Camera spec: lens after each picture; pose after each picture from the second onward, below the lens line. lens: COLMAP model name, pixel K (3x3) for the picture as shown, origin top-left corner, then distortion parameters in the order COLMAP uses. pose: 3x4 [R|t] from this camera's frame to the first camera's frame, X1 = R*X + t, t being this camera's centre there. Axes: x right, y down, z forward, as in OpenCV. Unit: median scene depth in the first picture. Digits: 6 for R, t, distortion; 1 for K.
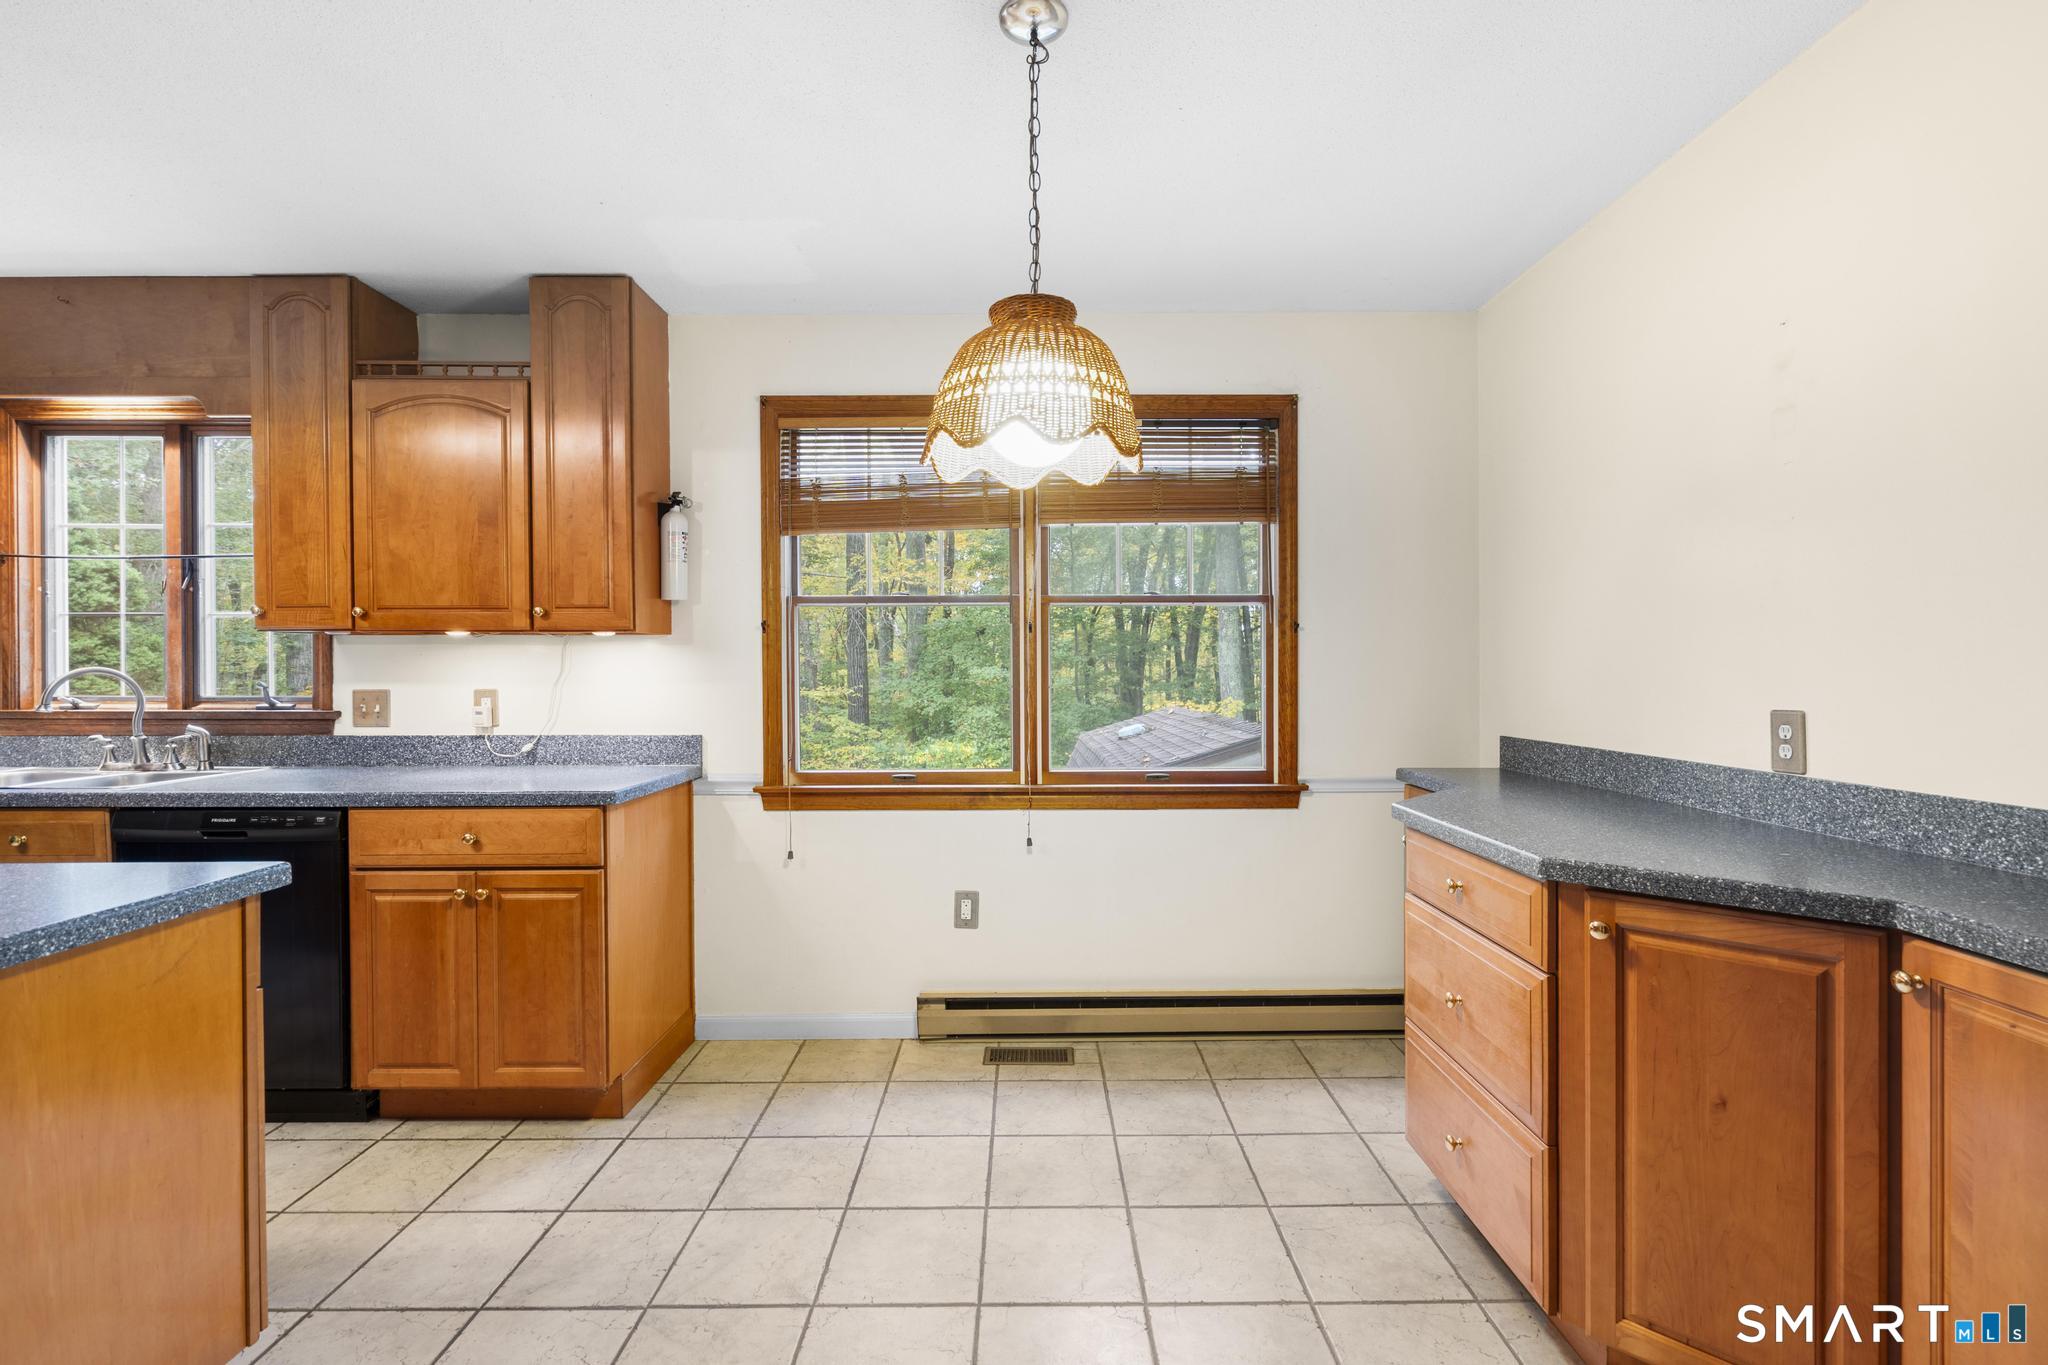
lens RADIAL K [[923.6, 0, 1032.5], [0, 923.6, 680.3], [0, 0, 1]] dist [-0.006072, 0.002426]
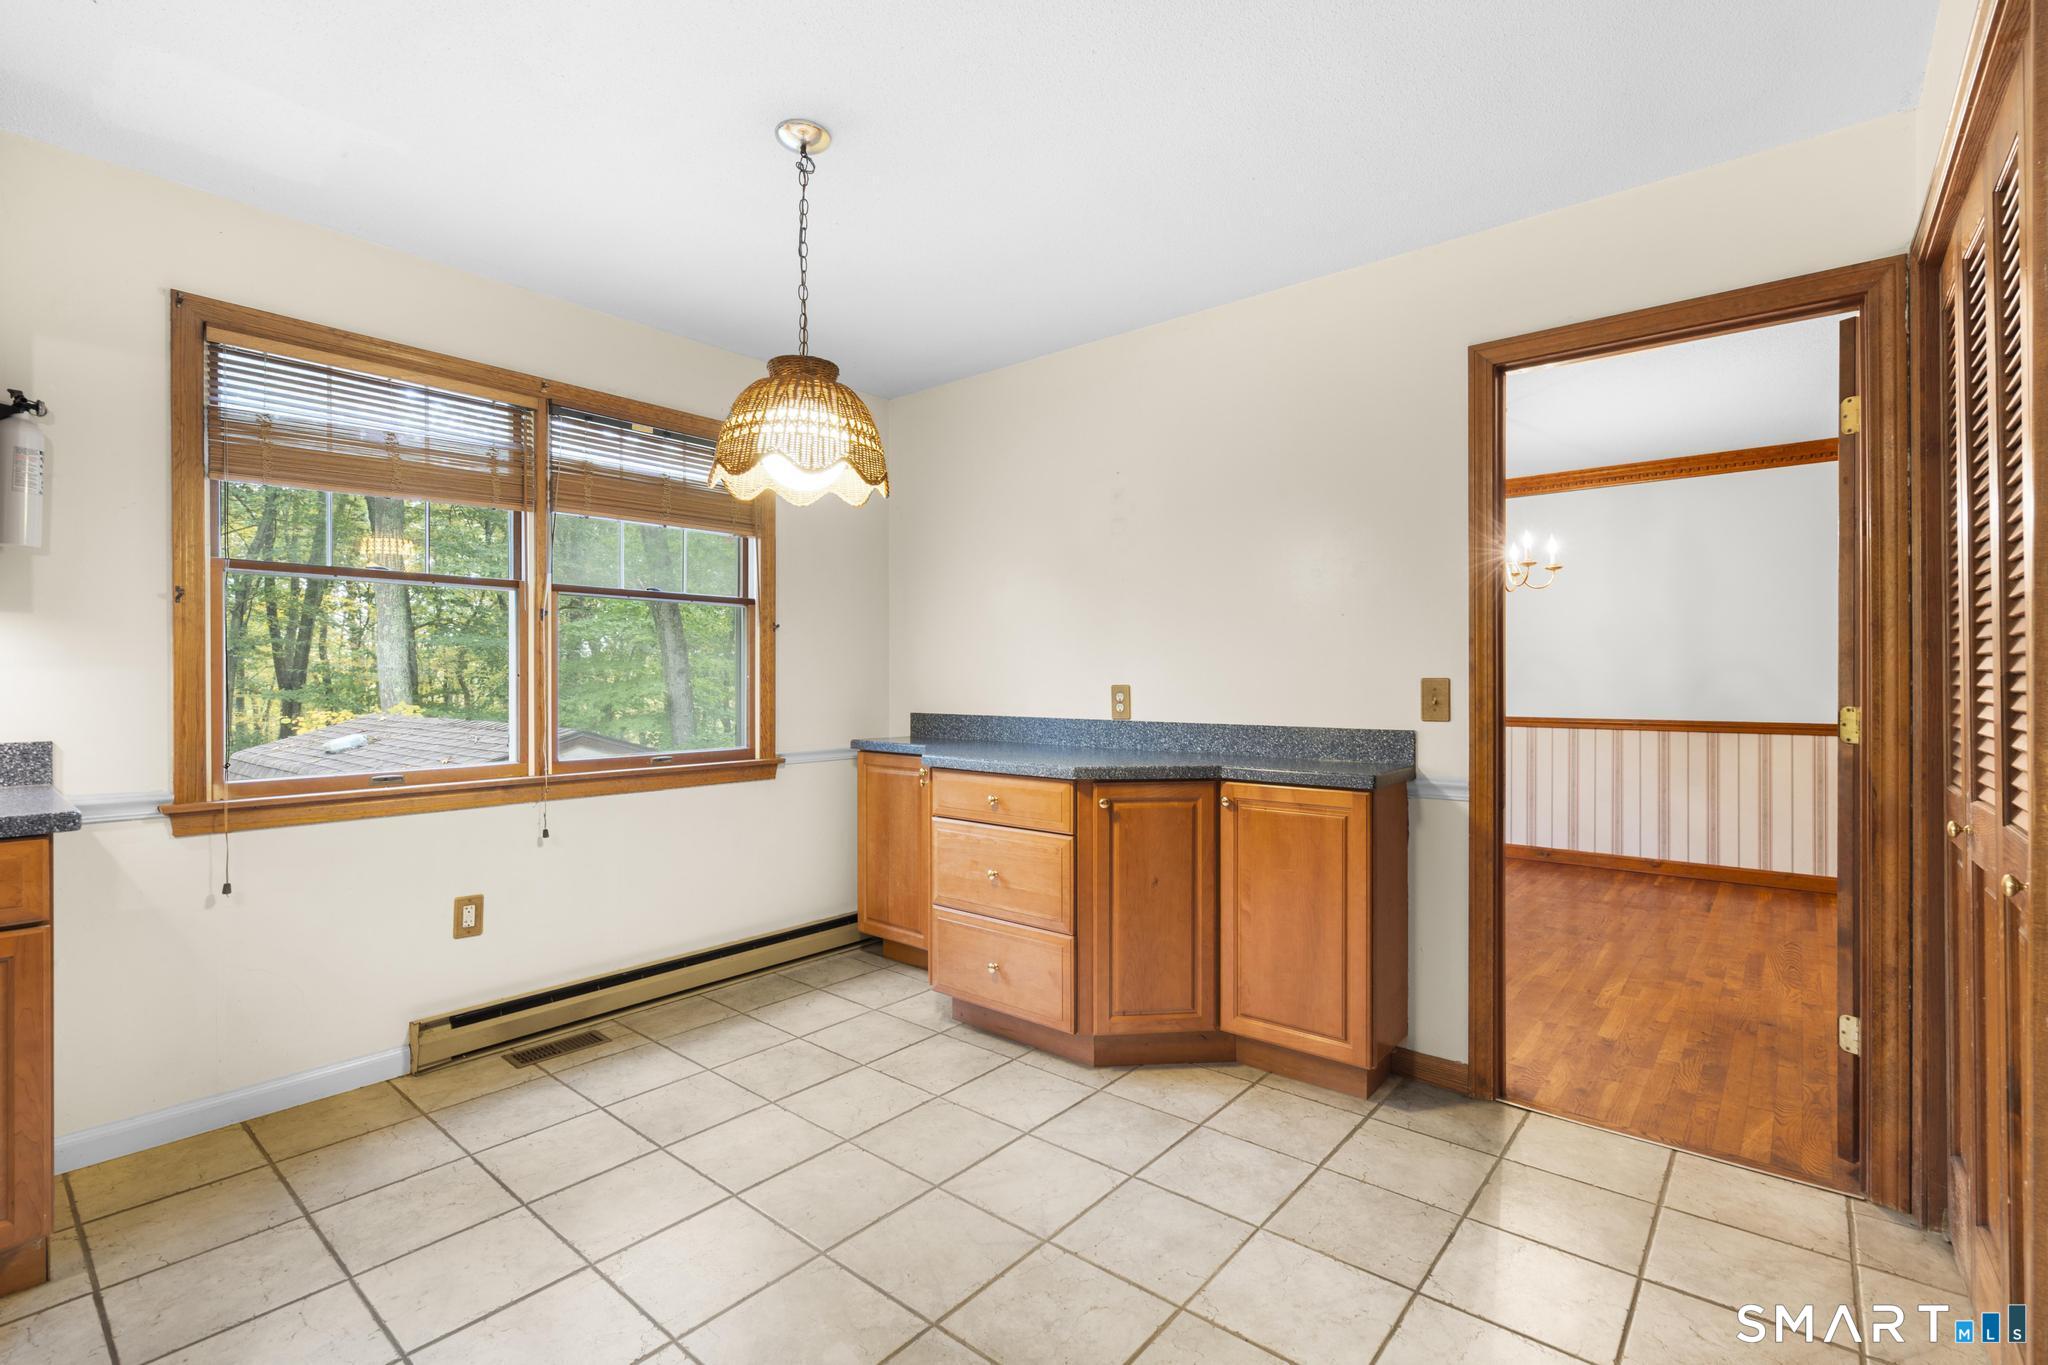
lens RADIAL K [[923.6, 0, 1029.6], [0, 923.6, 678.9], [0, 0, 1]] dist [-0.006072, 0.002426]
pose [[0.640937, 0.003599, 0.767585, -0.467250], [0.004134, 0.999958, -0.008141, 0.022872], [-0.767582, 0.008391, 0.640896, -0.025264]]
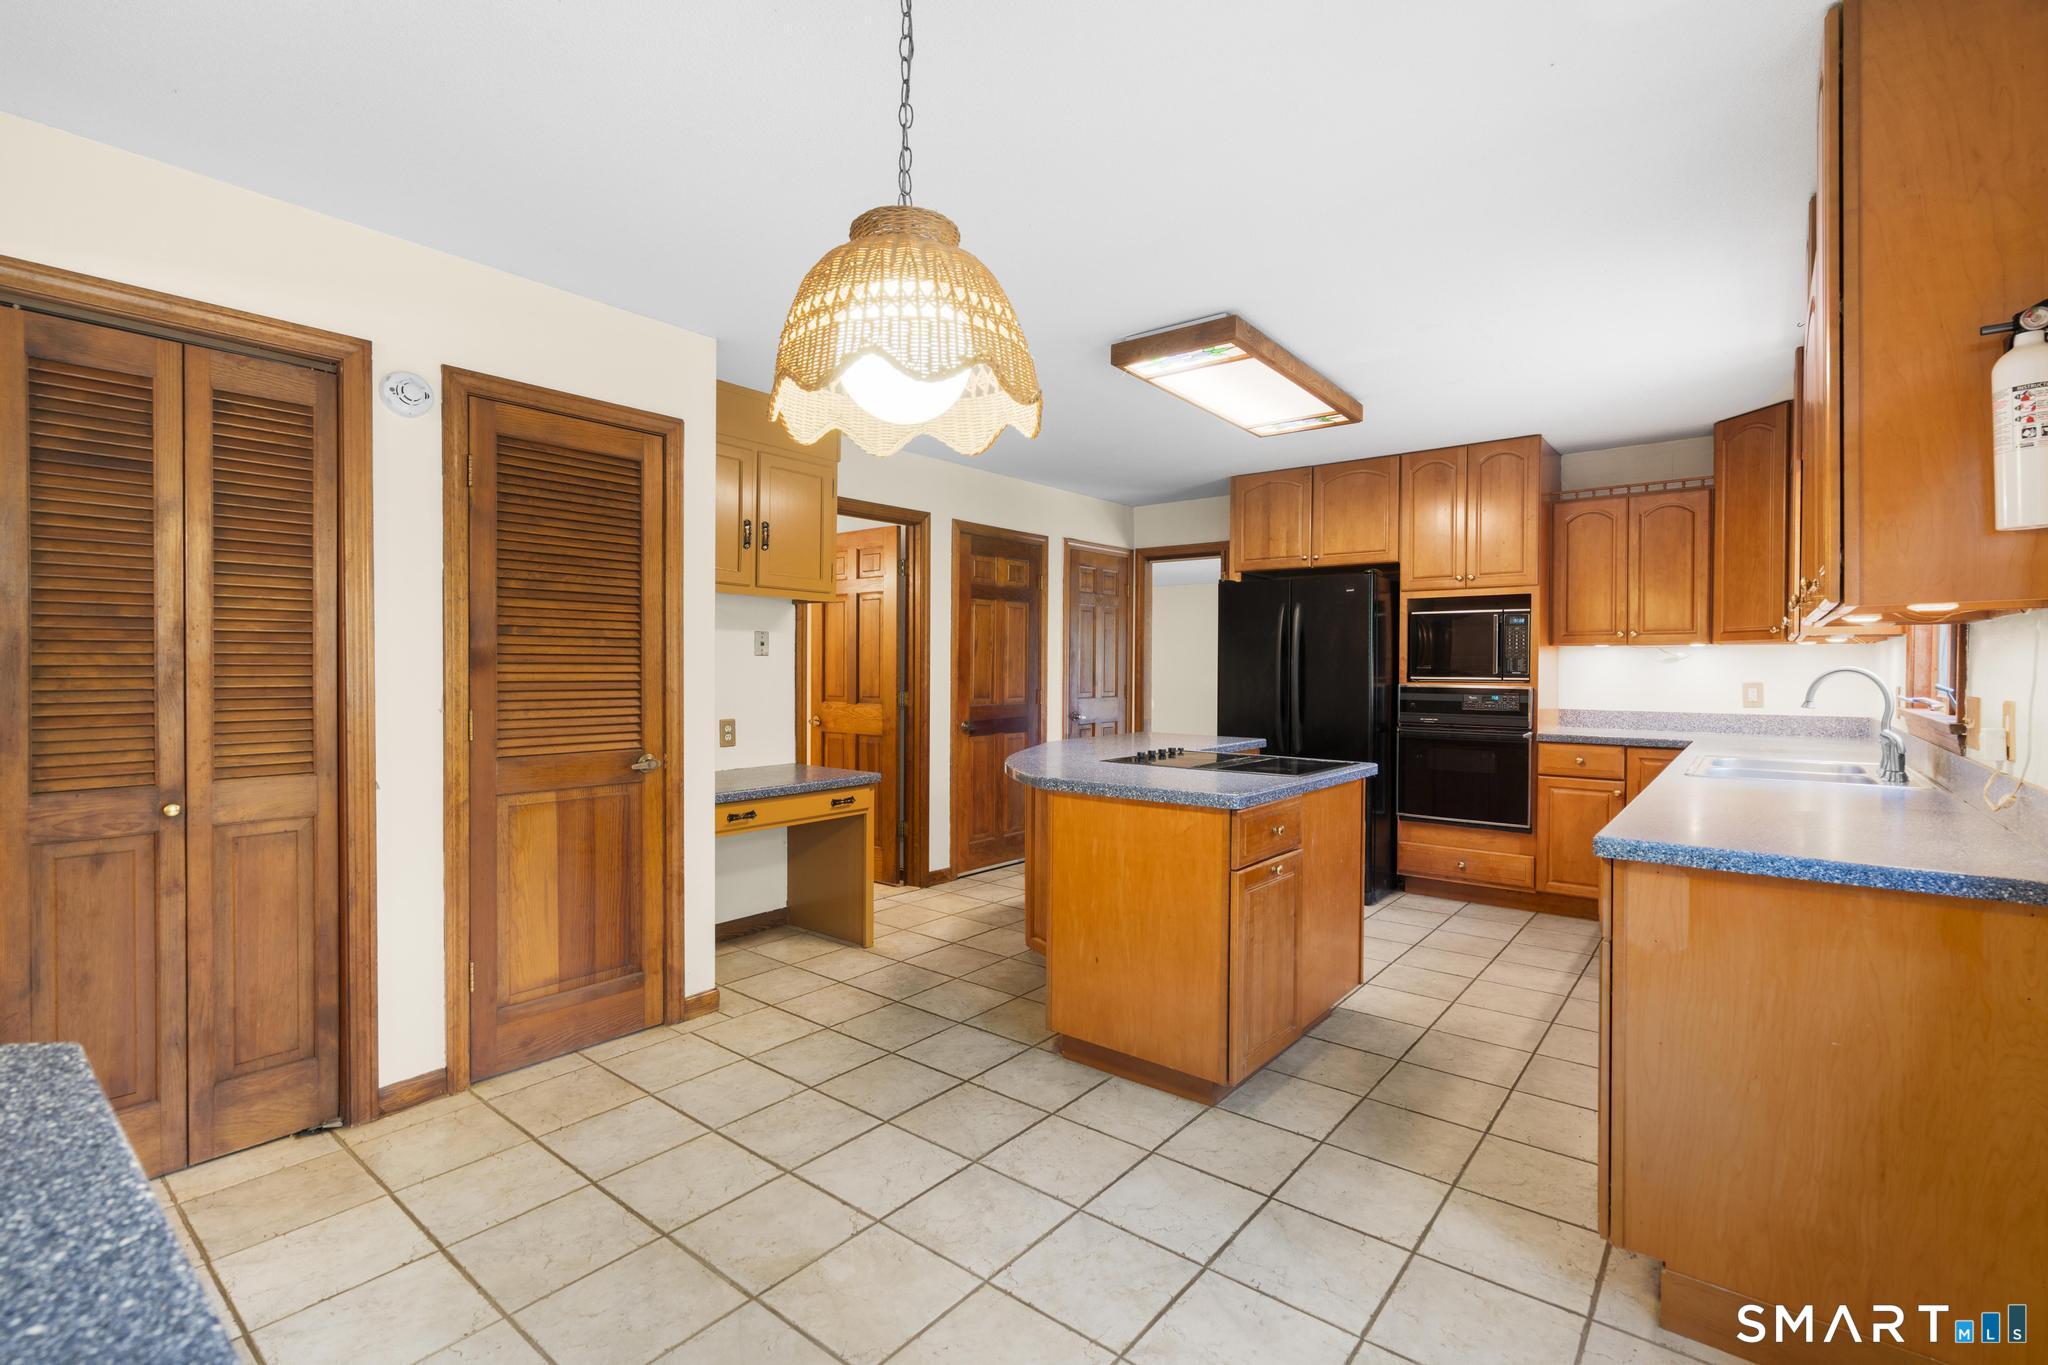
lens RADIAL K [[923.6, 0, 1030.5], [0, 923.6, 677.9], [0, 0, 1]] dist [-0.006072, 0.002426]
pose [[-0.628875, 0.008450, -0.777460, 0.348640], [-0.008330, 0.999810, 0.017604, -0.012869], [0.777461, 0.017547, -0.628686, 0.980456]]
